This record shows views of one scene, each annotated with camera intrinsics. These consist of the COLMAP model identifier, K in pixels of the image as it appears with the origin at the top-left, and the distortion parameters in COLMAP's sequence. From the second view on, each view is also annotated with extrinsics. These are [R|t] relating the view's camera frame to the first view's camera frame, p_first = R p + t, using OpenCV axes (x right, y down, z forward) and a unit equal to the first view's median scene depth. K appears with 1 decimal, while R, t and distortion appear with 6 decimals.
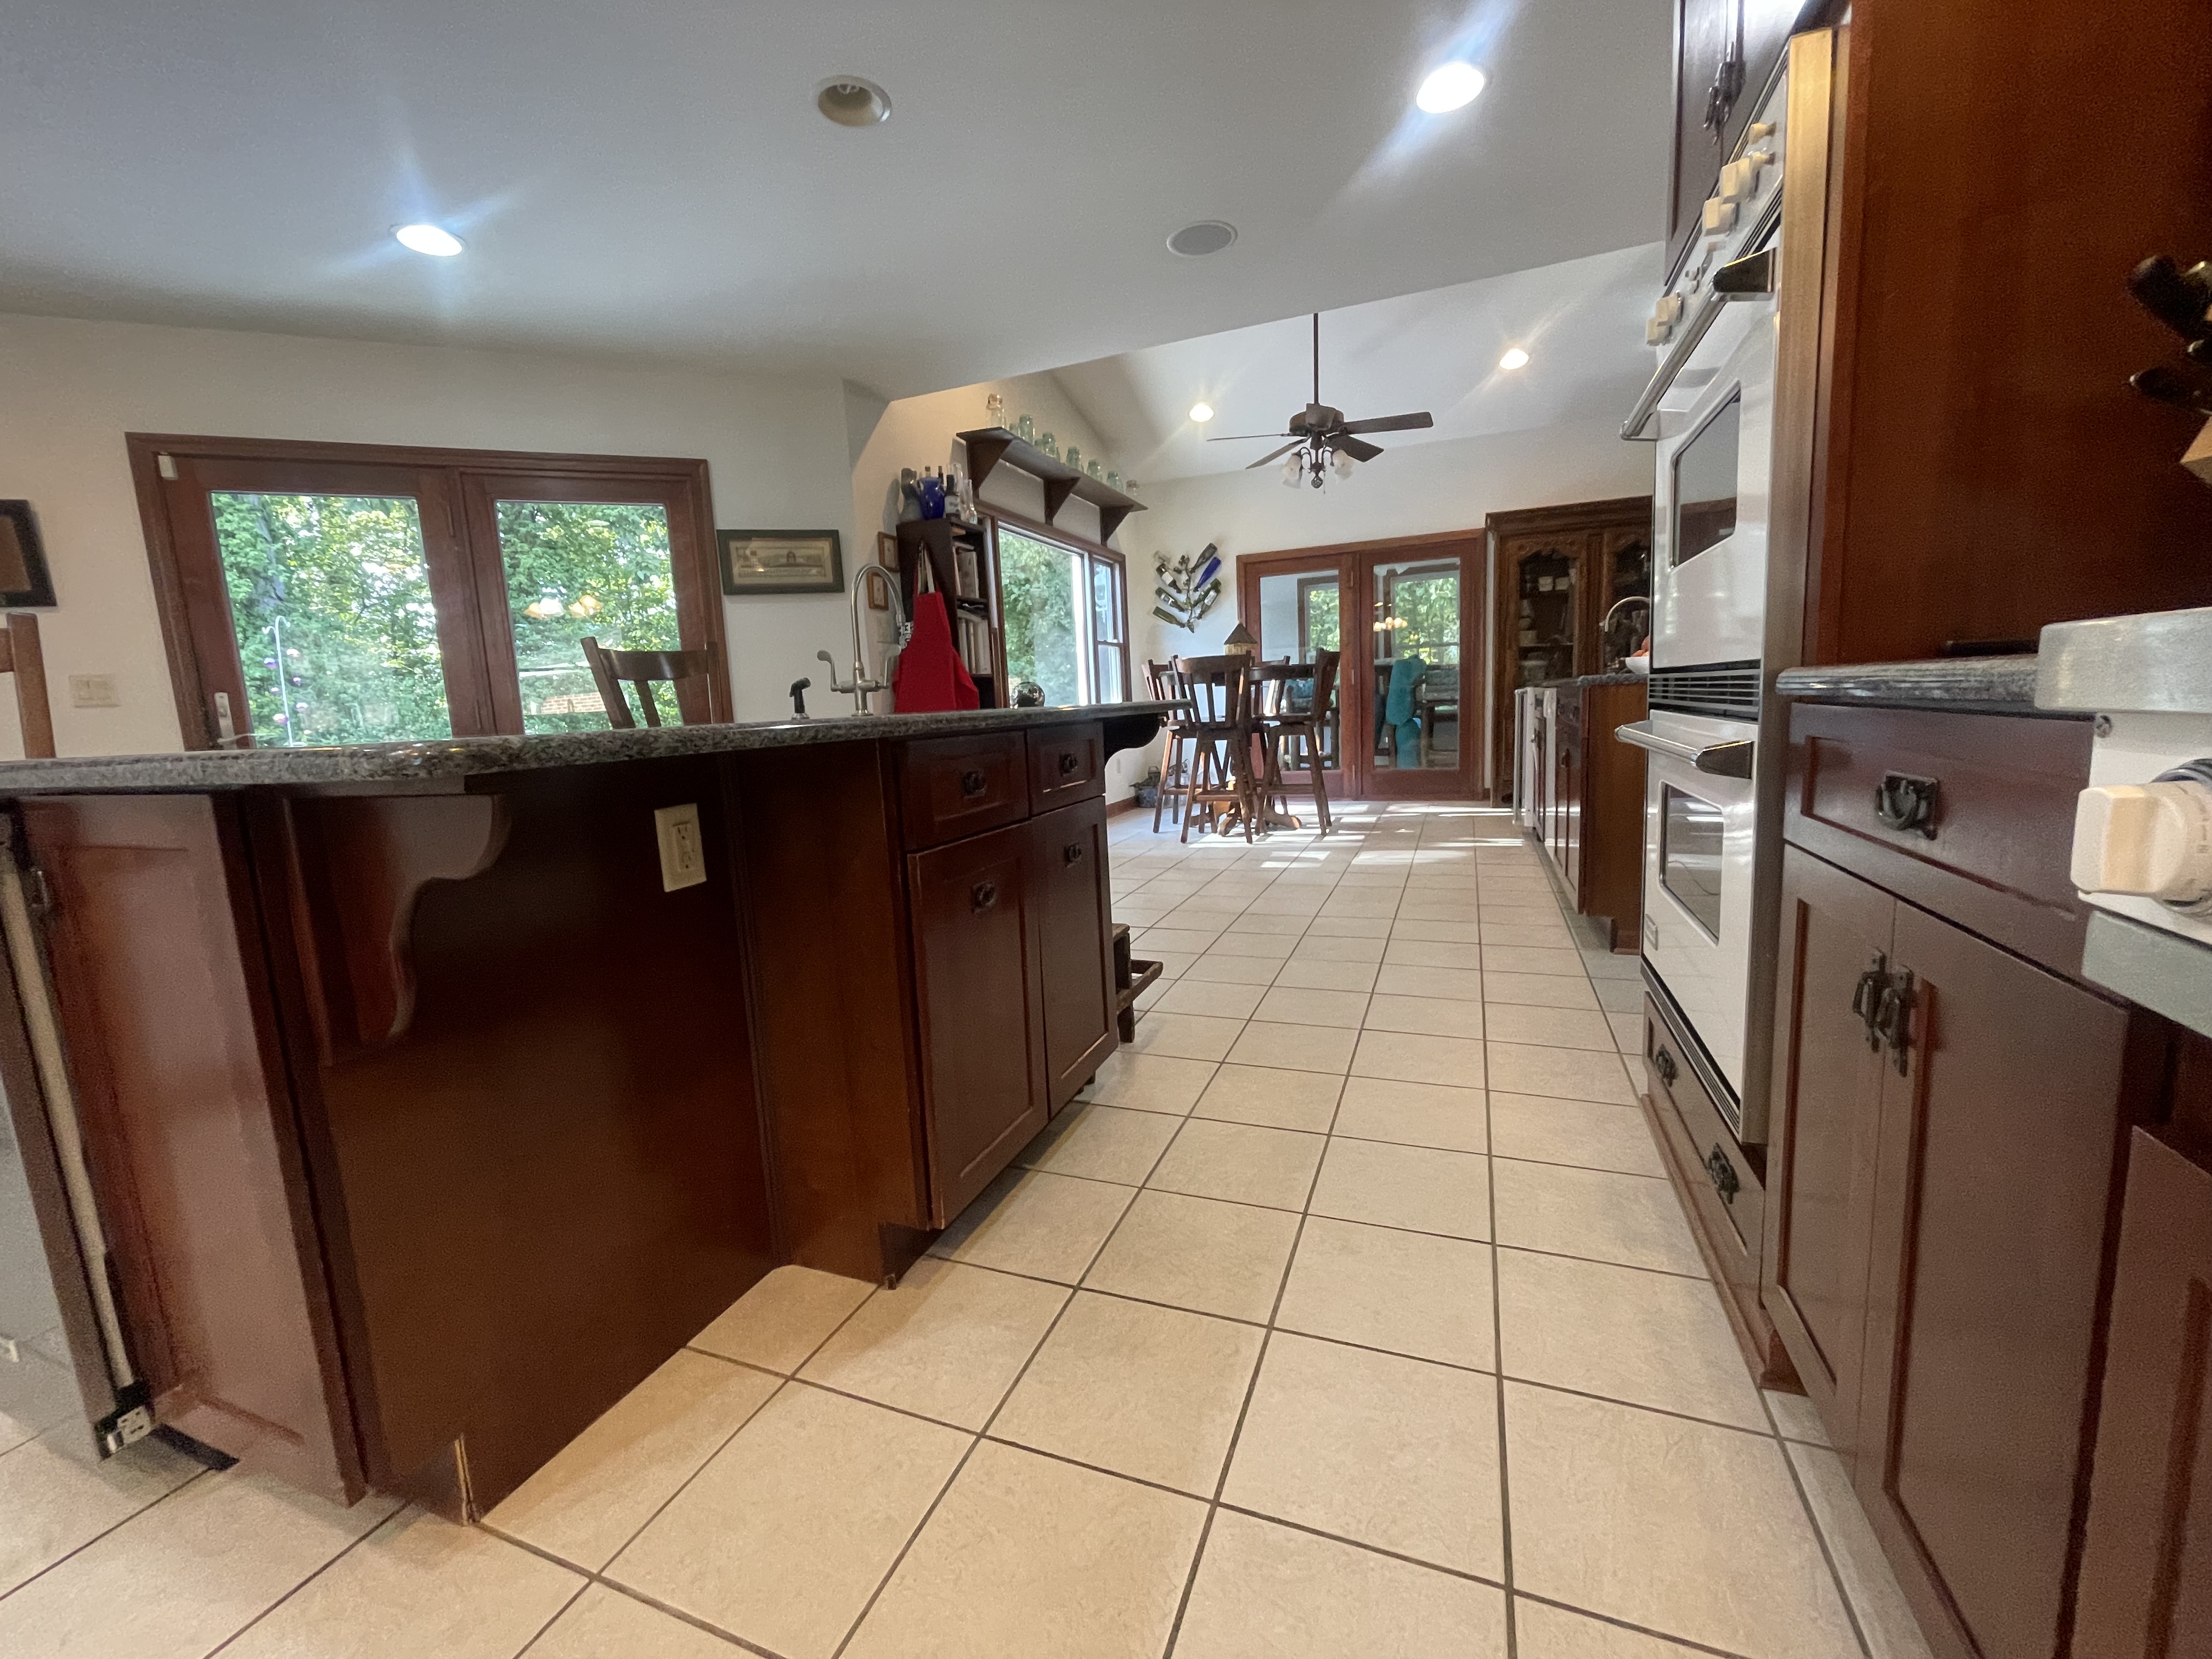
lens RADIAL K [[900.4, 0, 1095.6], [0, 900.4, 831.6], [0, 0, 1]] dist [-0.000474, -0.003855]
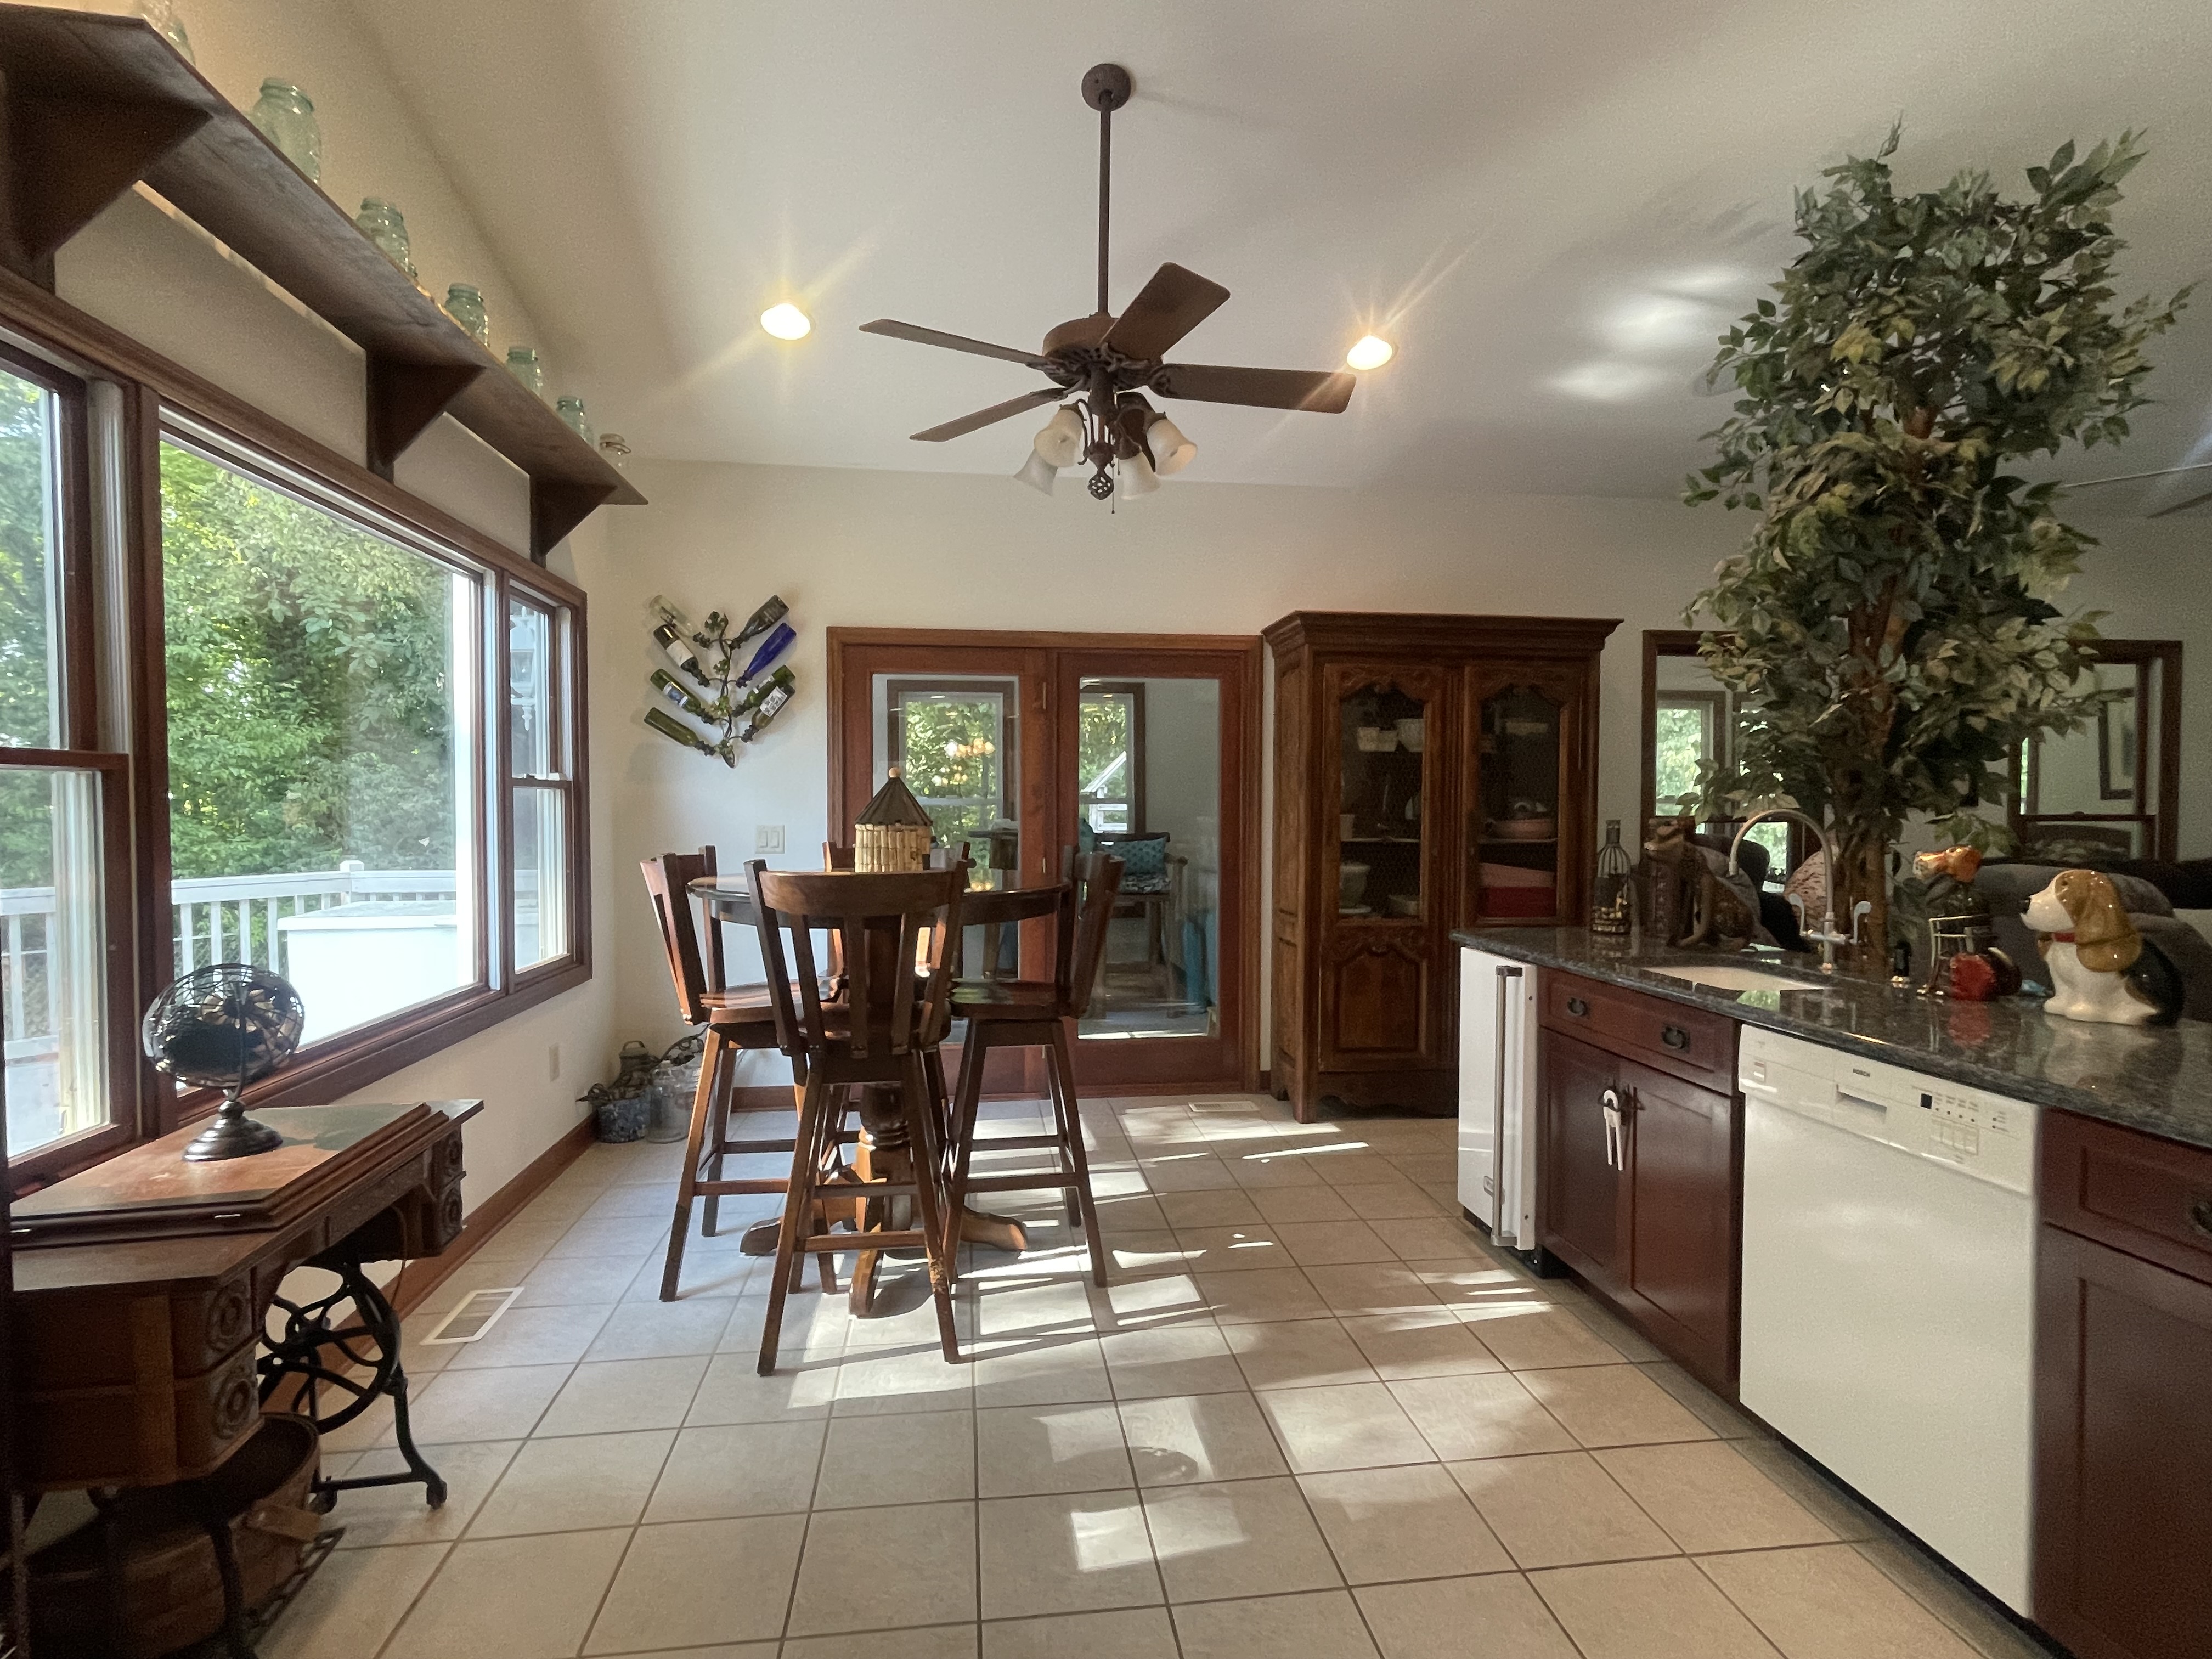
lens RADIAL K [[1075.0, 0, 1106.0], [0, 1075.0, 829.5], [0, 0, 1]] dist [-0.002056, -0.000176]
pose [[0.867363, 0.041191, 0.495968, -0.004577], [0.025270, 0.991638, -0.126549, -0.113380], [-0.497034, 0.122297, 0.859070, 0.419469]]
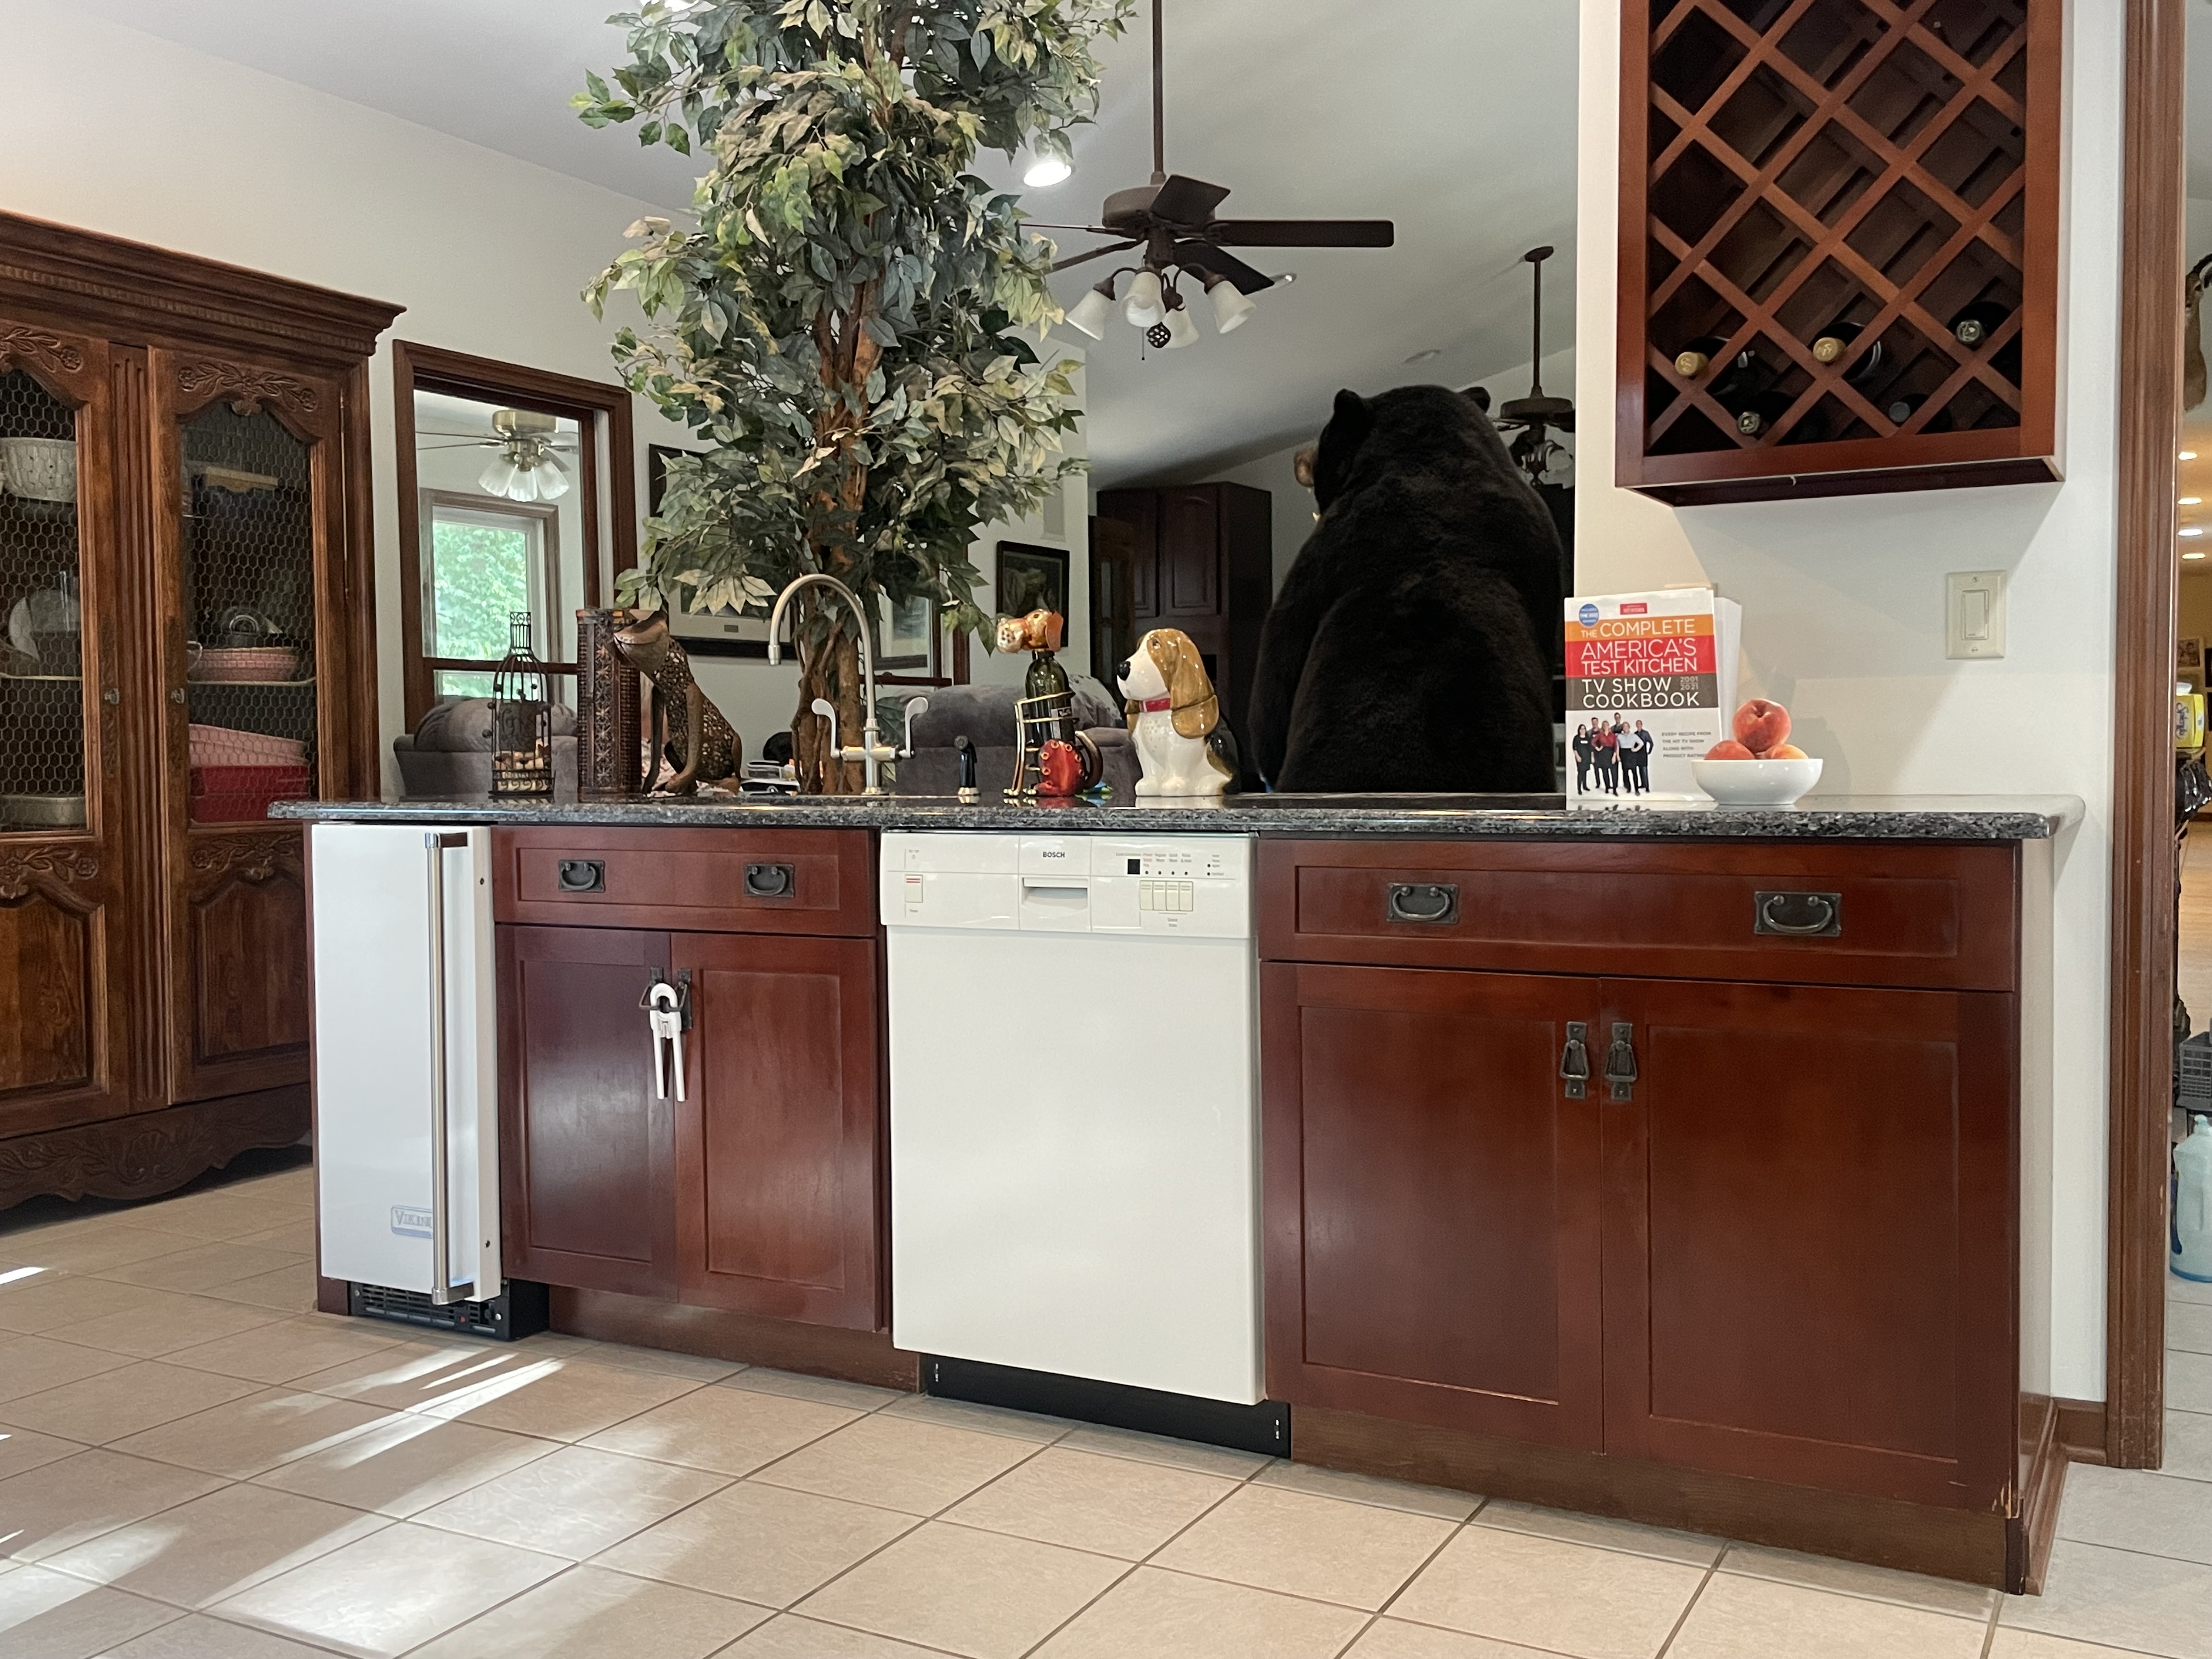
lens RADIAL K [[1999.9, 0, 1106.0], [0, 1999.9, 829.5], [0, 0, 1]] dist [0.104351, -0.159134]
pose [[0.114695, 0.005357, 0.993386, -0.098746], [0.146370, 0.988980, -0.022233, -0.079077], [-0.982558, 0.147952, 0.112647, 0.501065]]
